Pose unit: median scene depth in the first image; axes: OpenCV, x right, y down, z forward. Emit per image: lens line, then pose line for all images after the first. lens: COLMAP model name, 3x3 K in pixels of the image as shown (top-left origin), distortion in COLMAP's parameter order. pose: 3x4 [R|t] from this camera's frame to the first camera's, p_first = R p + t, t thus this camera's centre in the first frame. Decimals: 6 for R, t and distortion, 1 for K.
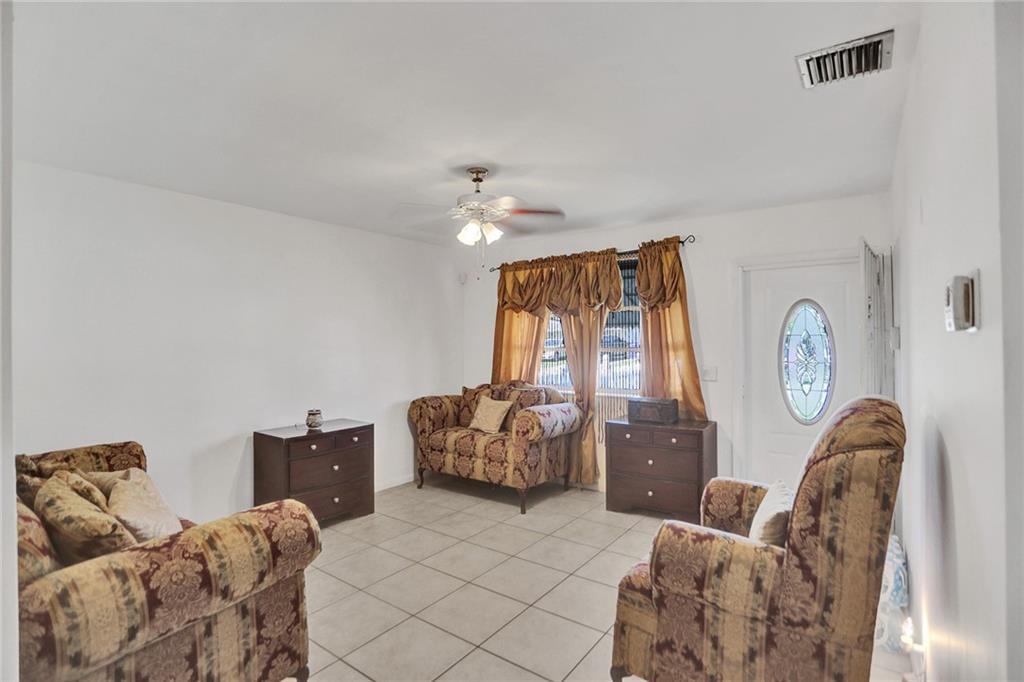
lens RADIAL K [[489.8, 0, 510.2], [0, 489.8, 338.8], [0, 0, 1]] dist [-0.036135, -0.000277]
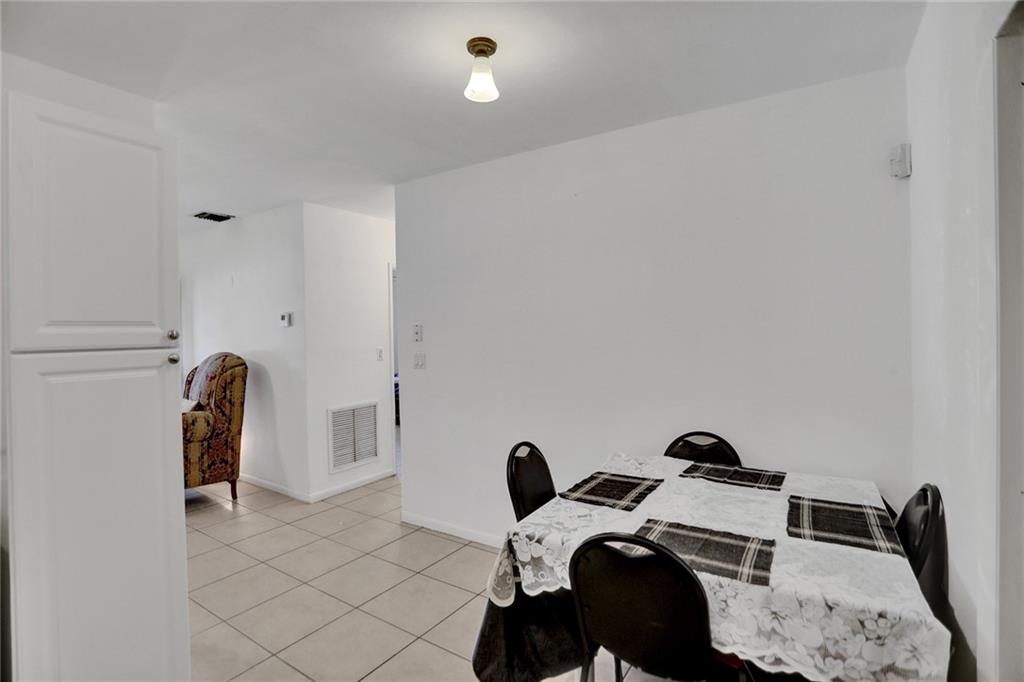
lens RADIAL K [[489.8, 0, 510.6], [0, 489.8, 340.9], [0, 0, 1]] dist [-0.036135, -0.000277]
pose [[-0.017533, -0.001458, 0.999845, -2.208387], [0.000448, 0.999999, 0.001466, 0.066033], [-0.999846, 0.000474, -0.017533, -0.615371]]
